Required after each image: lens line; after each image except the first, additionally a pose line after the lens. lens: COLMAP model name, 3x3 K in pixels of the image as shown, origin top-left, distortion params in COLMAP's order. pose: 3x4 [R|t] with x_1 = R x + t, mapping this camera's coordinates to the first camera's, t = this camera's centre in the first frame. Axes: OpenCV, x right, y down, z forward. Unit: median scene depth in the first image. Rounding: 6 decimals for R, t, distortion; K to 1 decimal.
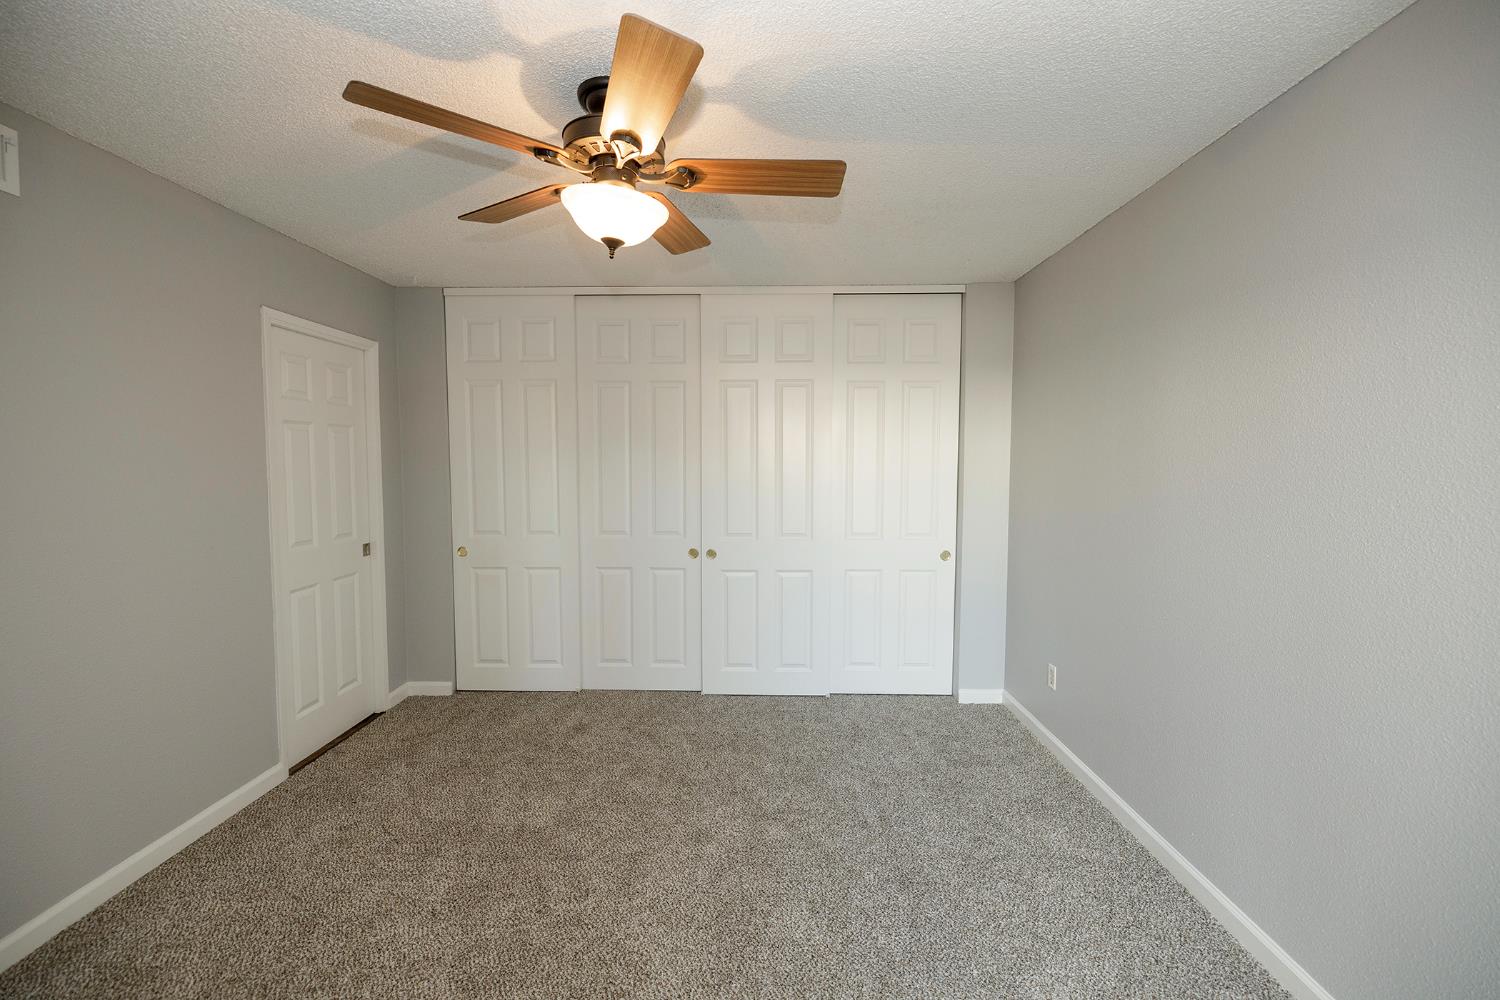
lens RADIAL K [[528.0, 0, 750.0], [0, 528.0, 500.0], [0, 0, 1]] dist [-0.000383, -0.000021]
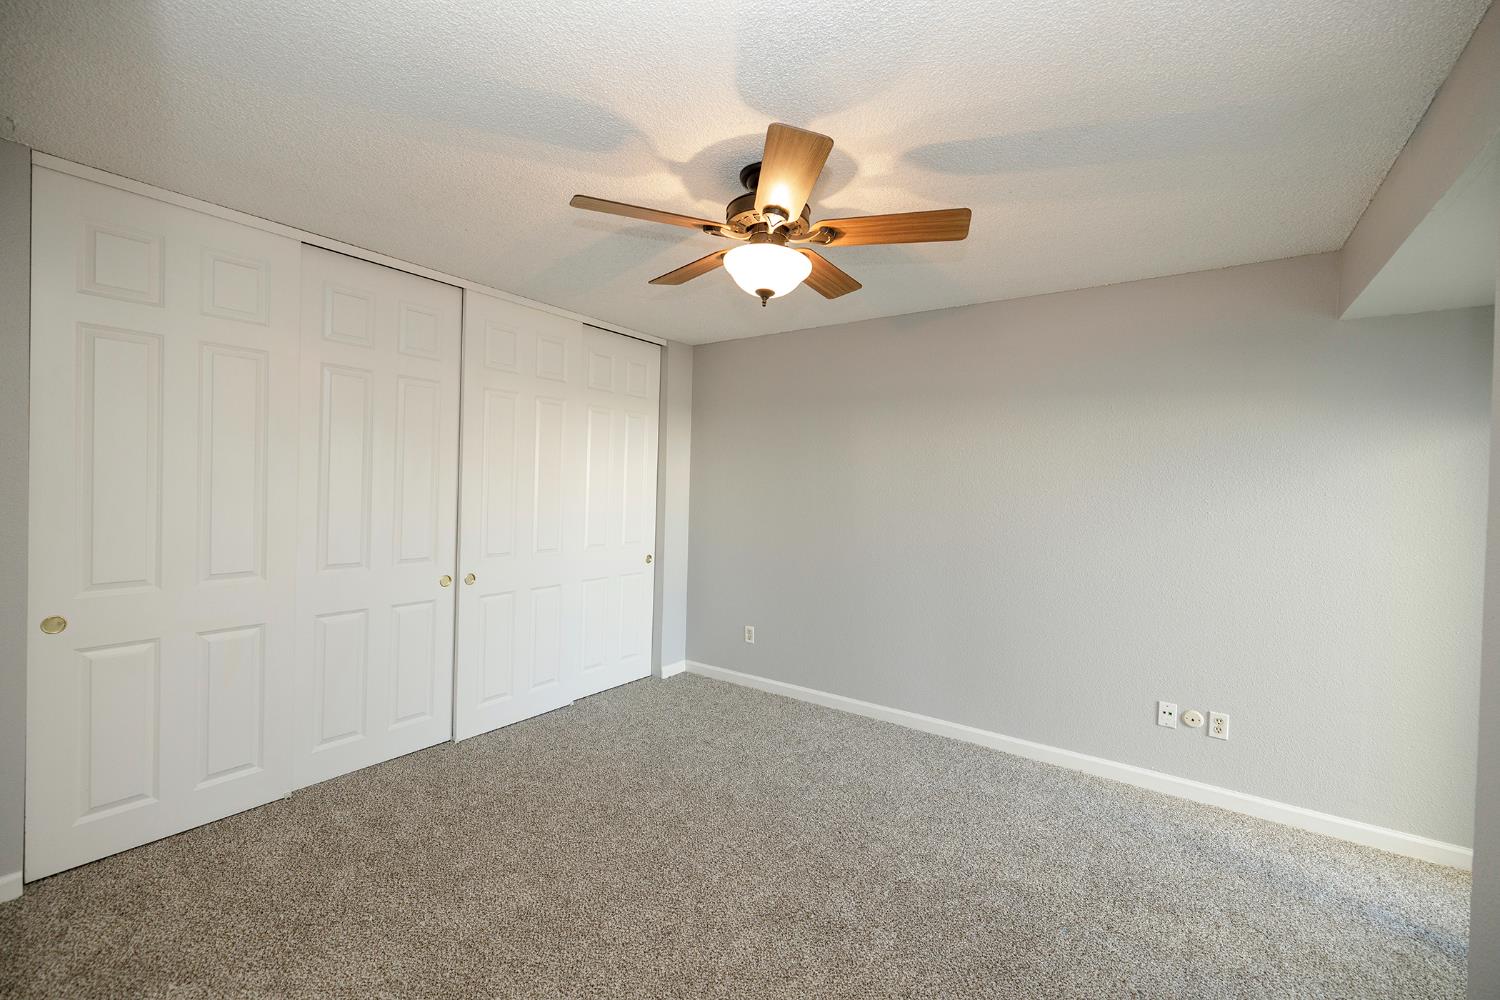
lens RADIAL K [[625.2, 0, 743.7], [0, 625.2, 496.7], [0, 0, 1]] dist [-0.000178, -0.000062]
pose [[0.557379, 0.001053, 0.830257, -0.679652], [0.027219, 0.999439, -0.019540, -0.002011], [-0.829812, 0.033490, 0.557038, 0.025911]]
